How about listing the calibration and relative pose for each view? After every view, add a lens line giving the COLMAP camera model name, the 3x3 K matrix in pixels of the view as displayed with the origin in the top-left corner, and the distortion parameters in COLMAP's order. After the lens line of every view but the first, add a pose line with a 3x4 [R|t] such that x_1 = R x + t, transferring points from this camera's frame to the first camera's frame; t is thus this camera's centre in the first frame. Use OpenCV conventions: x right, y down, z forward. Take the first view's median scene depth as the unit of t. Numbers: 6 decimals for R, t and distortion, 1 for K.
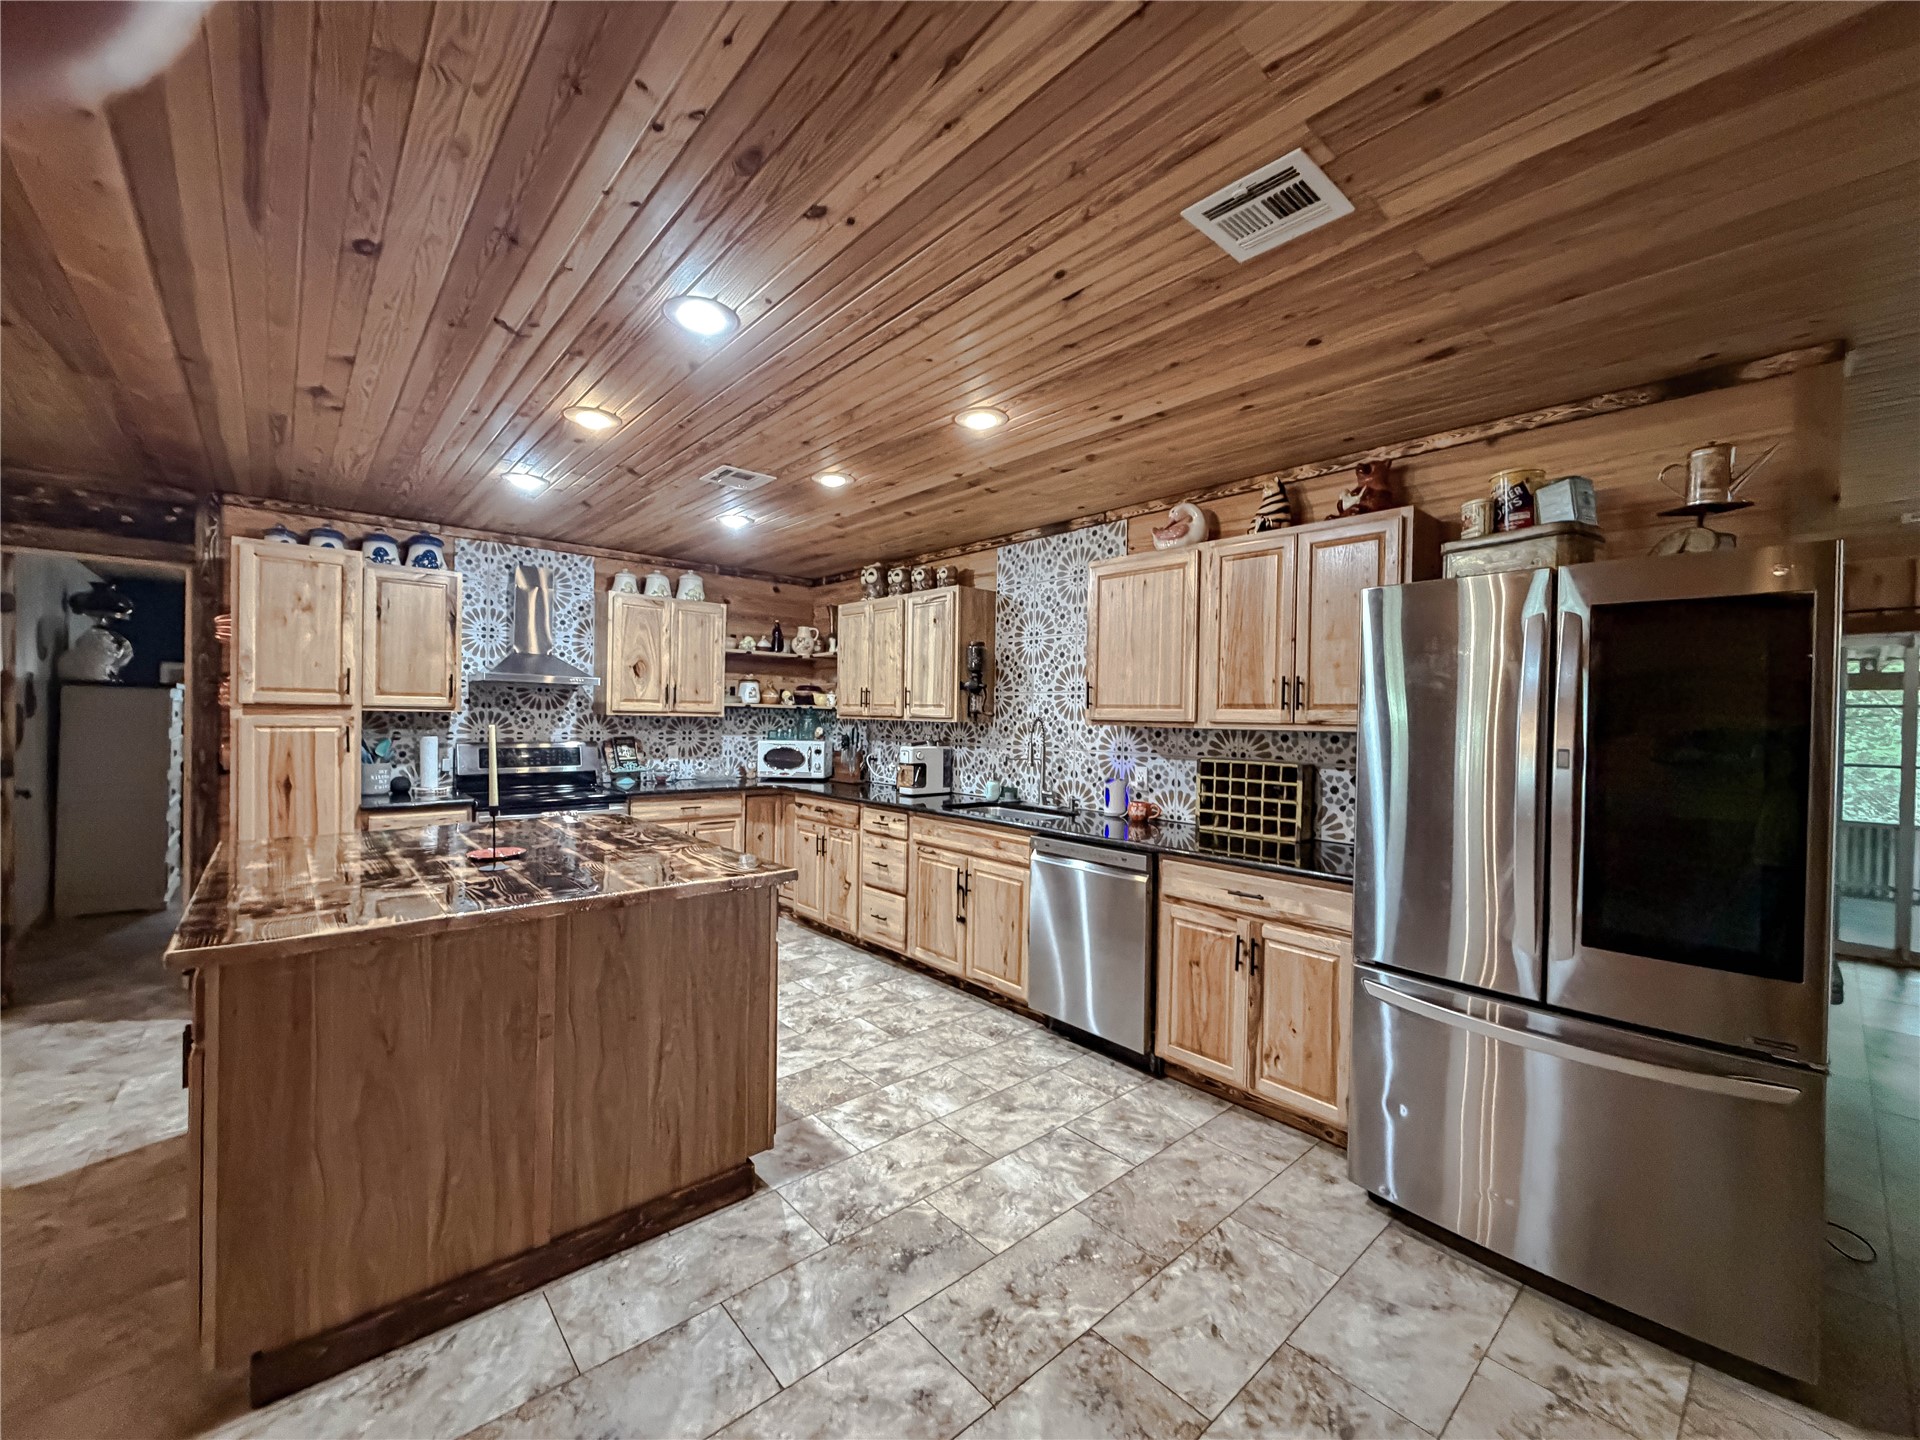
lens RADIAL K [[764.4, 0, 954.3], [0, 764.4, 721.8], [0, 0, 1]] dist [0.000264, 0.000101]
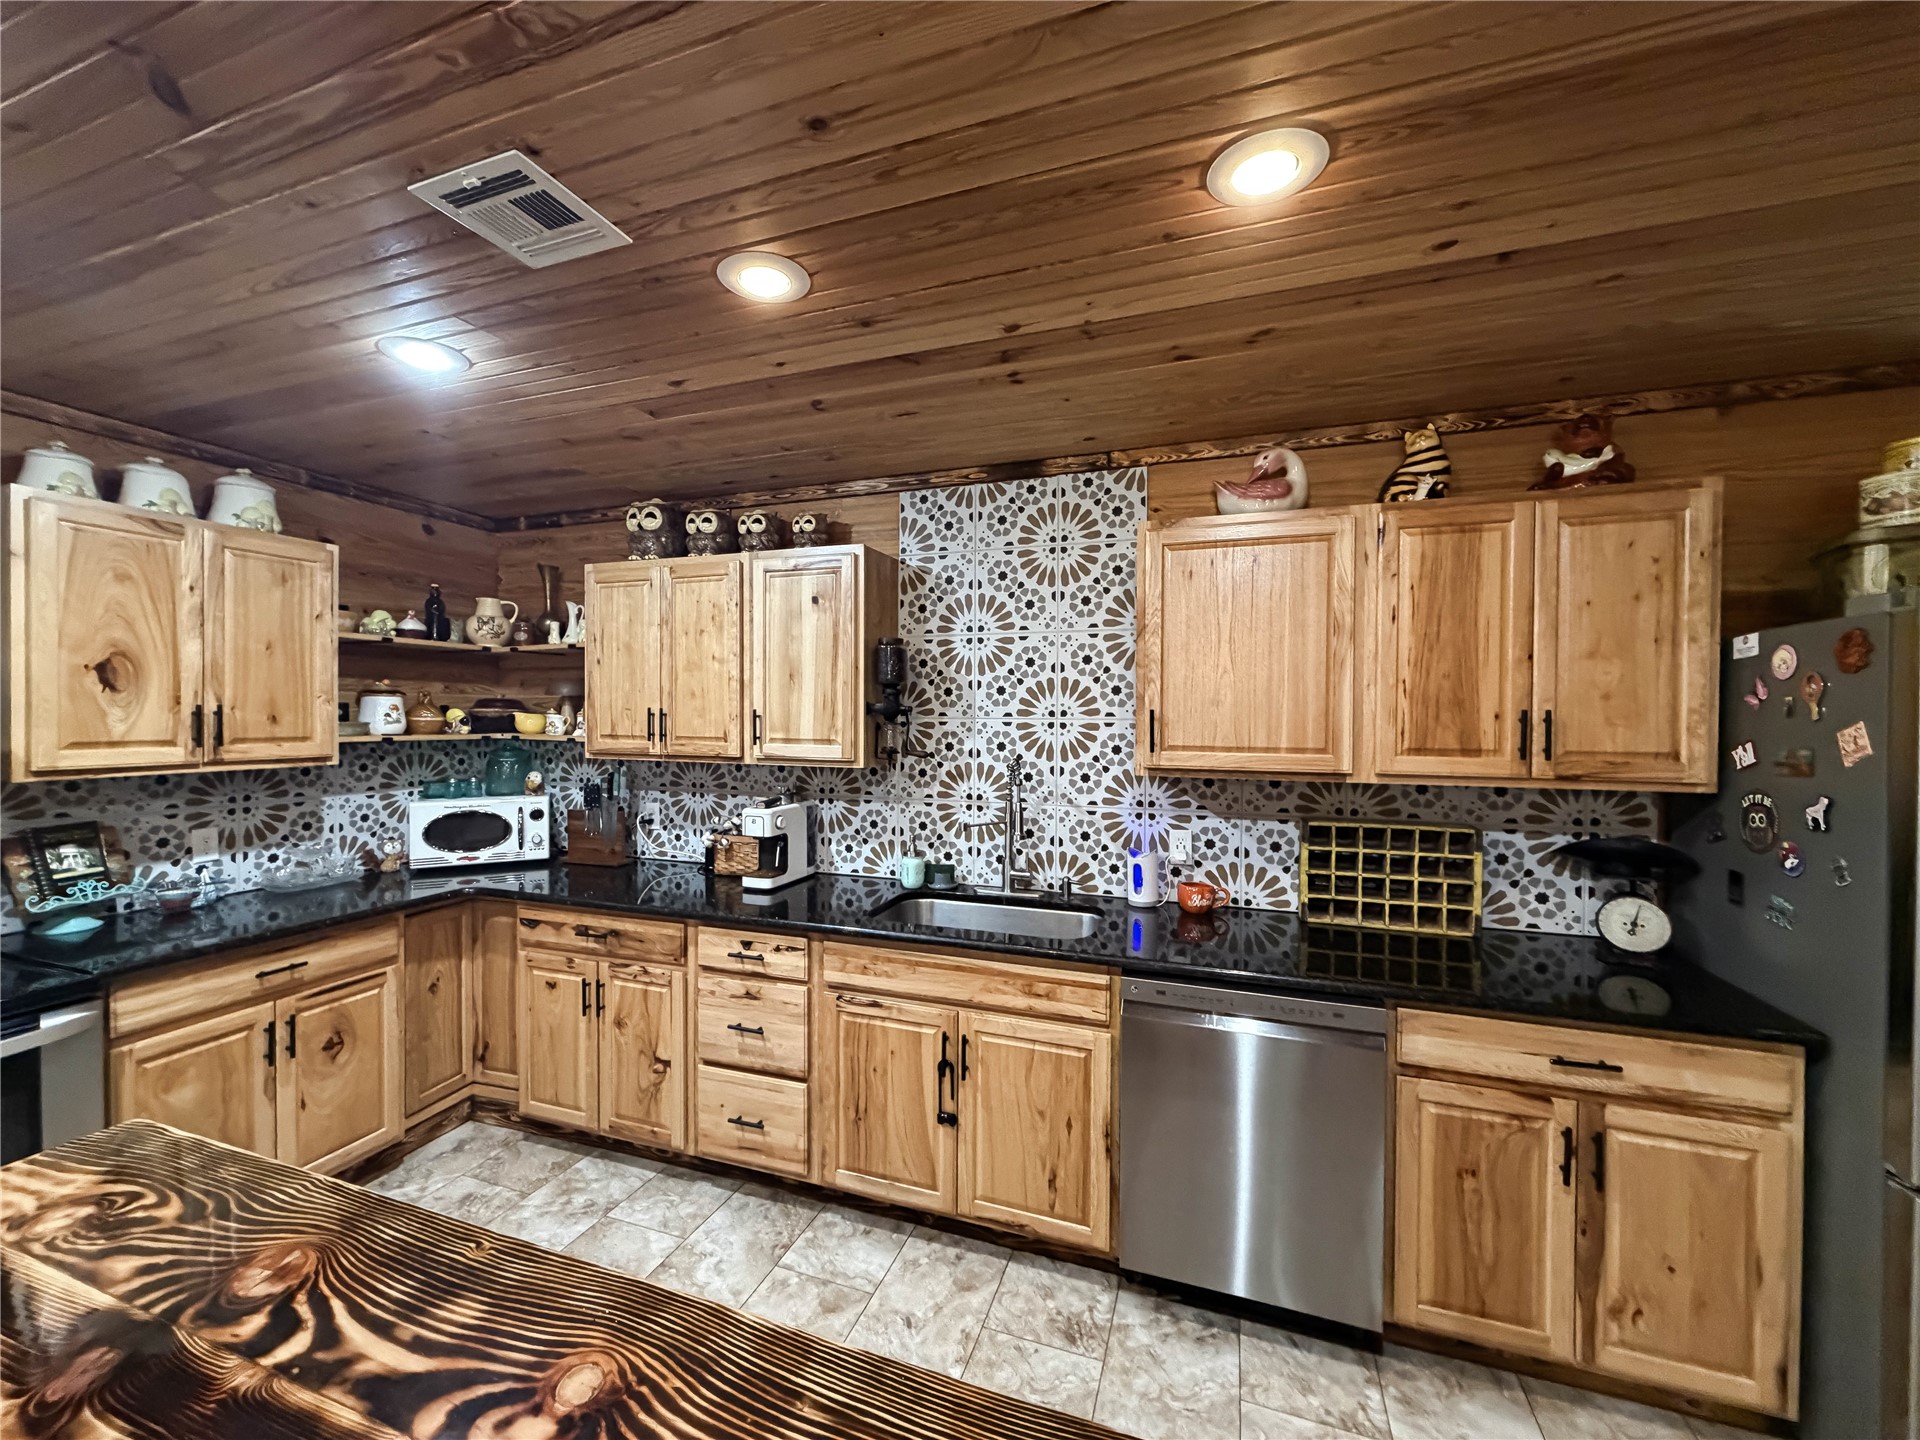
lens RADIAL K [[764.4, 0, 954.3], [0, 764.4, 722.3], [0, 0, 1]] dist [0.000264, 0.000101]
pose [[0.876318, -0.020914, 0.481278, -0.235128], [0.015800, 0.999767, 0.014676, -0.045921], [-0.481473, -0.005256, 0.876445, 0.445911]]
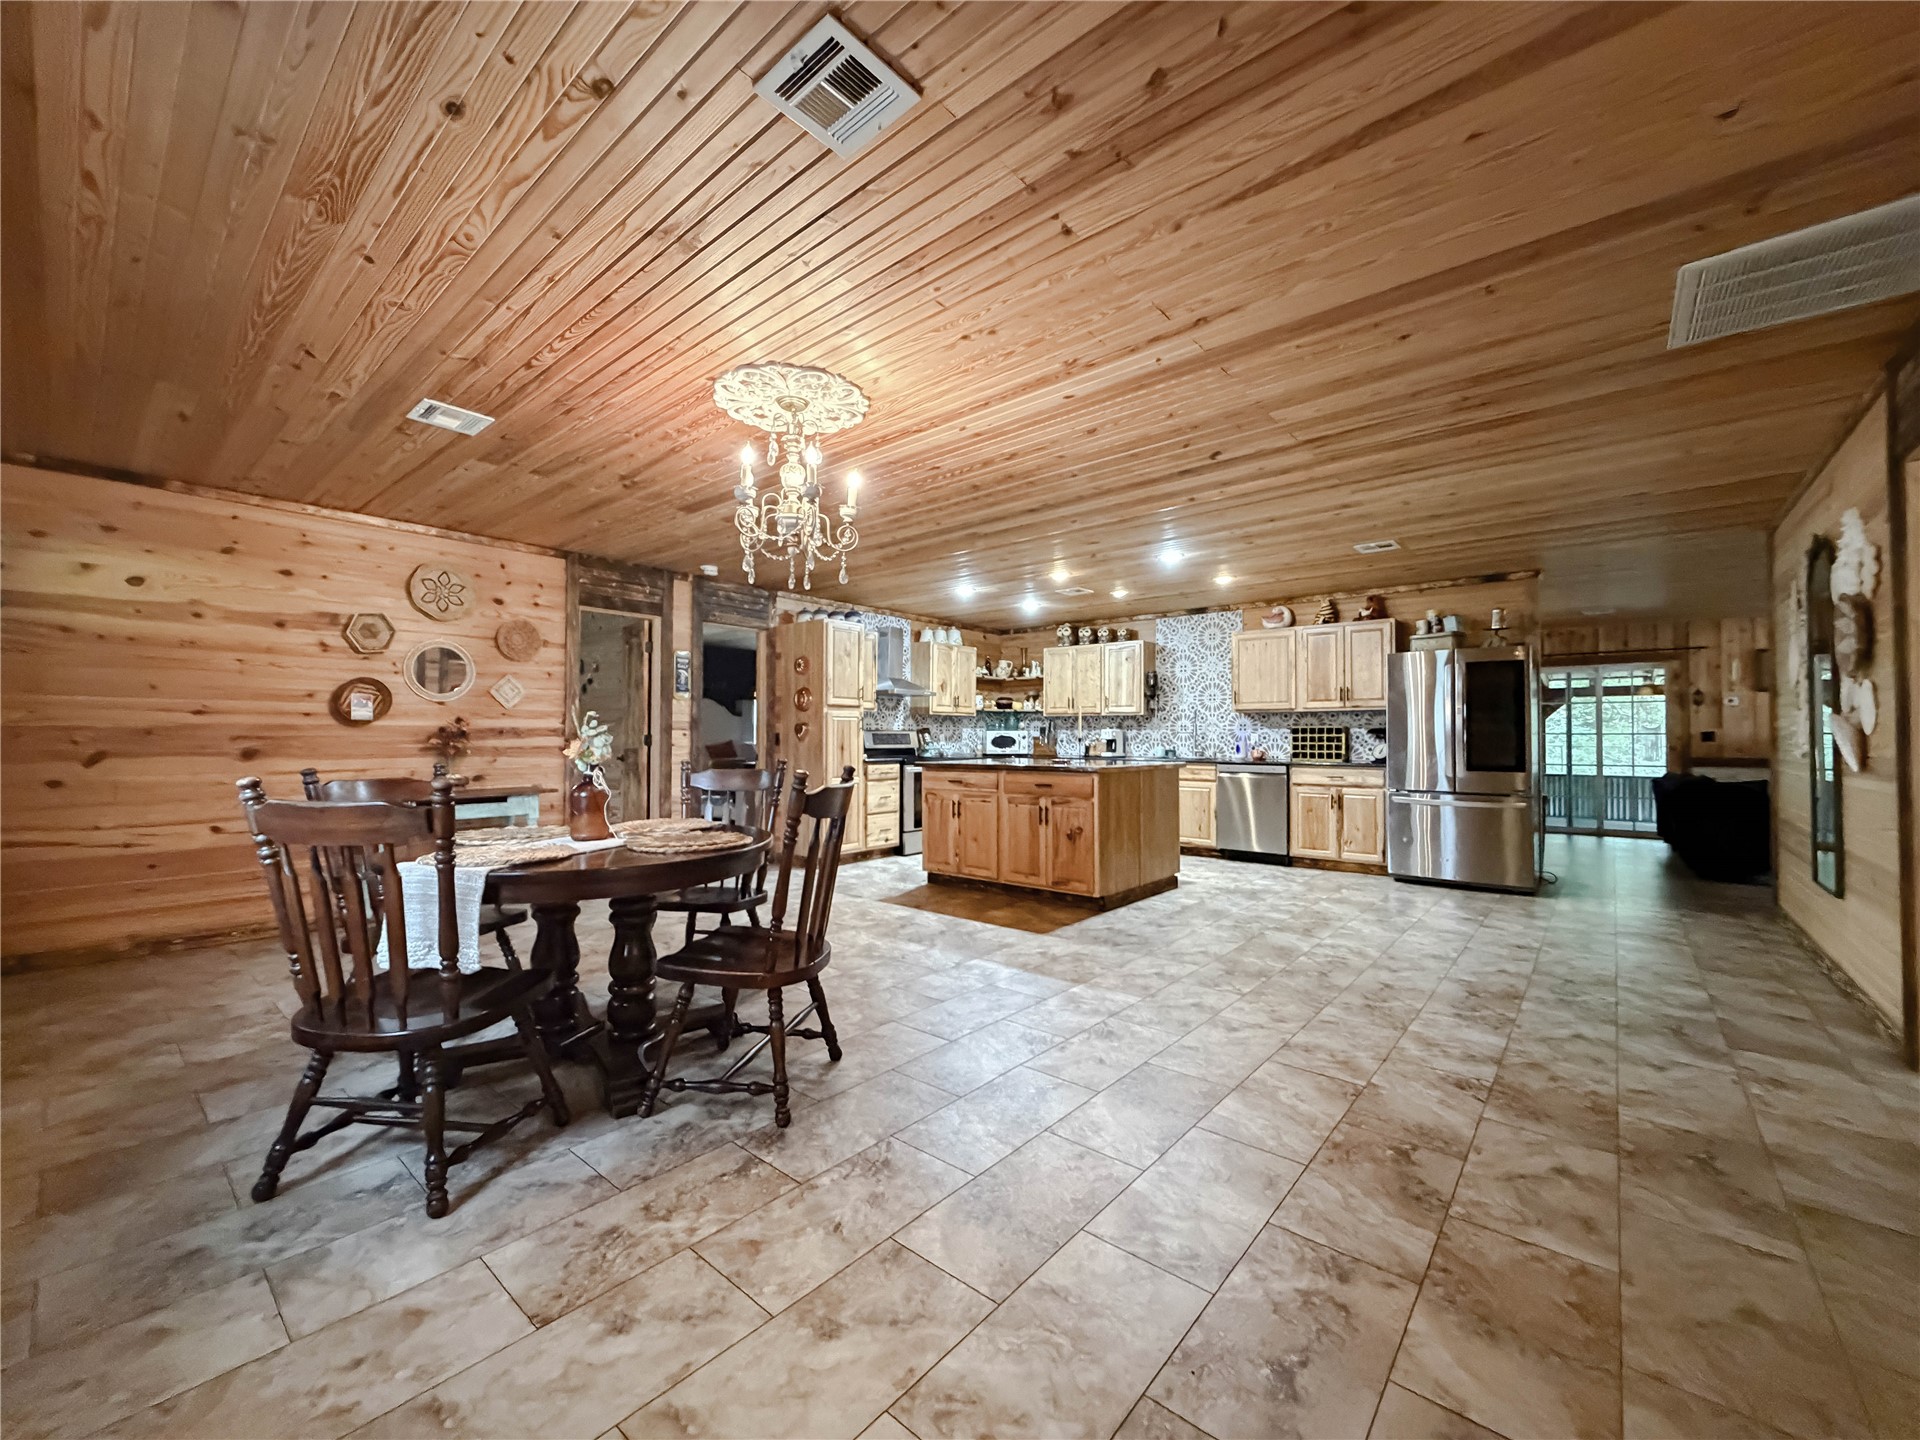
lens RADIAL K [[764.4, 0, 954.0], [0, 764.4, 723.6], [0, 0, 1]] dist [0.000264, 0.000101]
pose [[0.989981, -0.011480, 0.140731, -0.732412], [0.015137, 0.999574, -0.024938, 0.063294], [-0.140385, 0.026819, 0.989734, -0.781997]]
